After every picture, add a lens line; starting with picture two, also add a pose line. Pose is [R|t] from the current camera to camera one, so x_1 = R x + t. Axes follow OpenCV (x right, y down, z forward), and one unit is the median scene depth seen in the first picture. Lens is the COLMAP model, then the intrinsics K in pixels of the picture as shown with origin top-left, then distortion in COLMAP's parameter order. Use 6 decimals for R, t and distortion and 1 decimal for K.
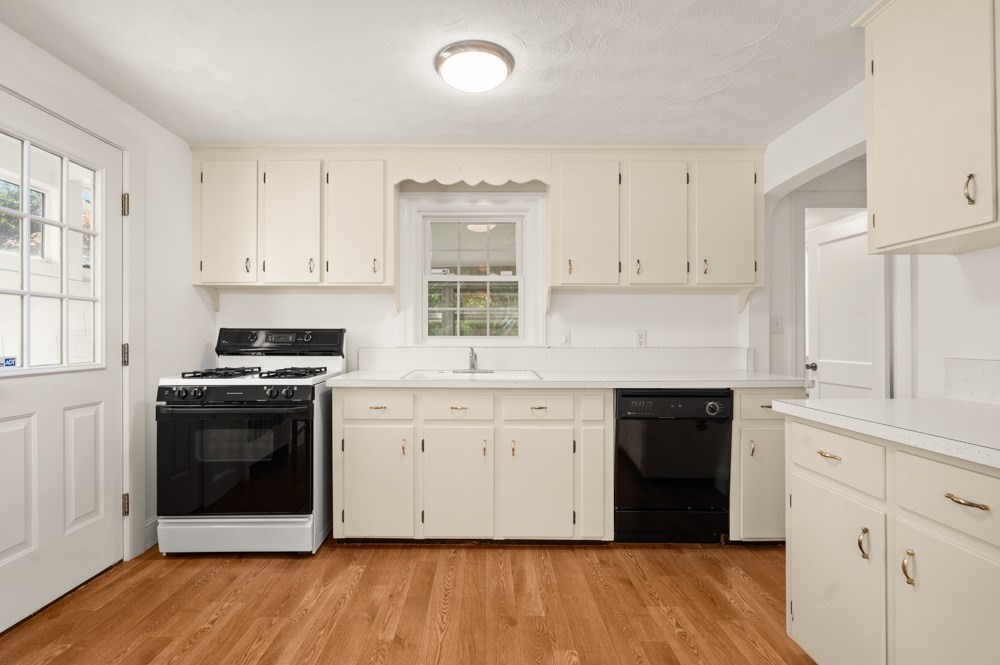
lens RADIAL K [[470.2, 0, 480.5], [0, 470.2, 334.7], [0, 0, 1]] dist [-0.001325, -0.000307]
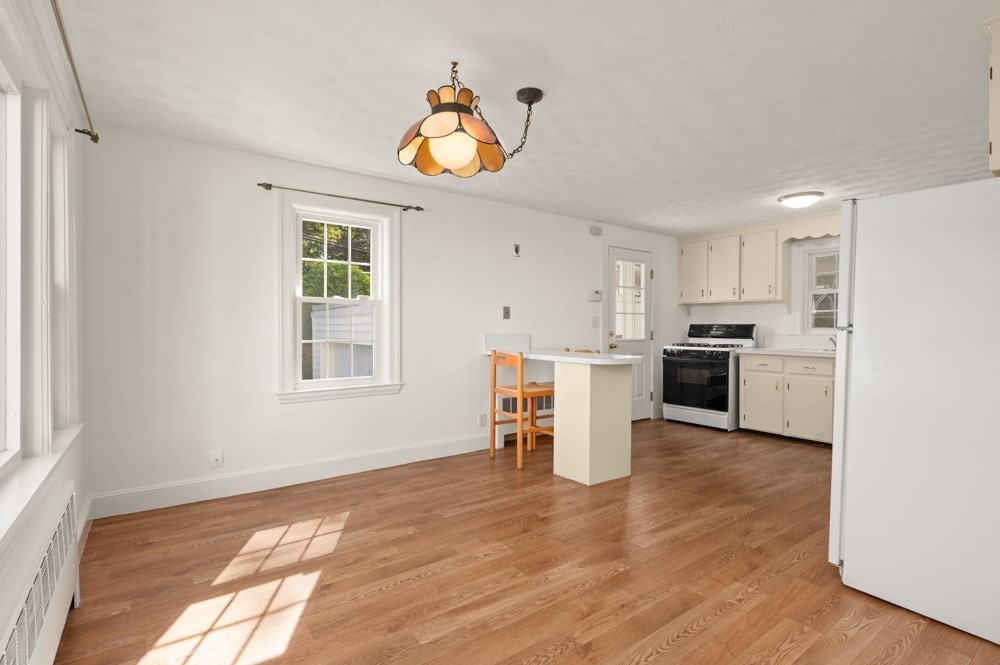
lens RADIAL K [[462.2, 0, 485.9], [0, 462.2, 333.0], [0, 0, 1]] dist [-0.000352, -0.000123]
pose [[0.571654, 0.010034, -0.820434, 0.695744], [0.000269, 0.999923, 0.012416, -0.000632], [0.820495, -0.007318, 0.571607, -1.040283]]
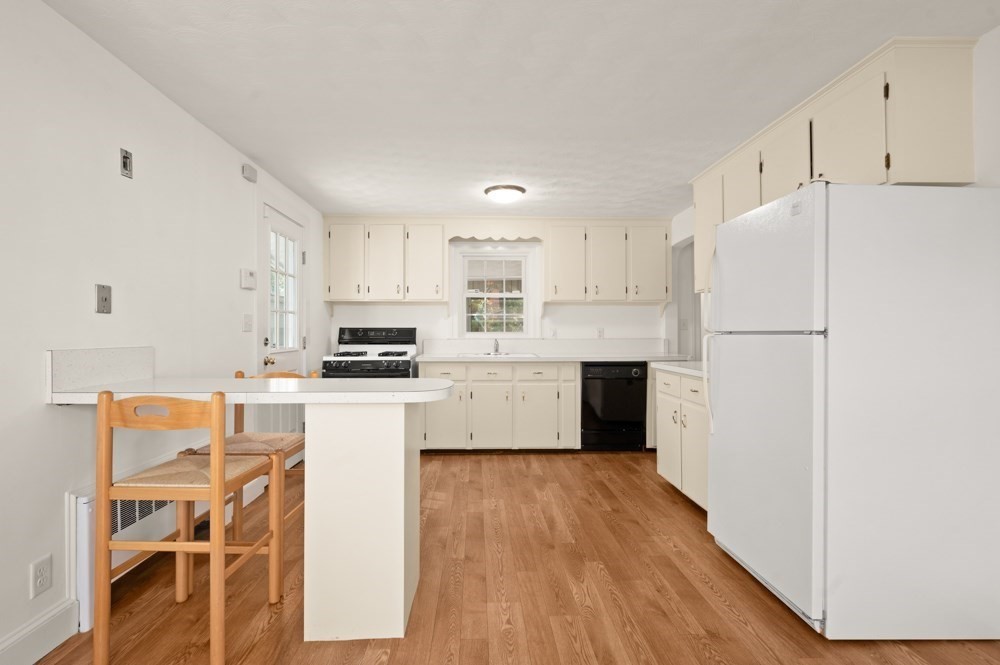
lens RADIAL K [[475.2, 0, 479.6], [0, 475.2, 328.2], [0, 0, 1]] dist [-0.001942, 0.000047]
pose [[0.999804, -0.002690, 0.019599, -0.125234], [0.002773, 0.999987, -0.004200, -0.004013], [-0.019588, 0.004254, 0.999799, -0.751868]]
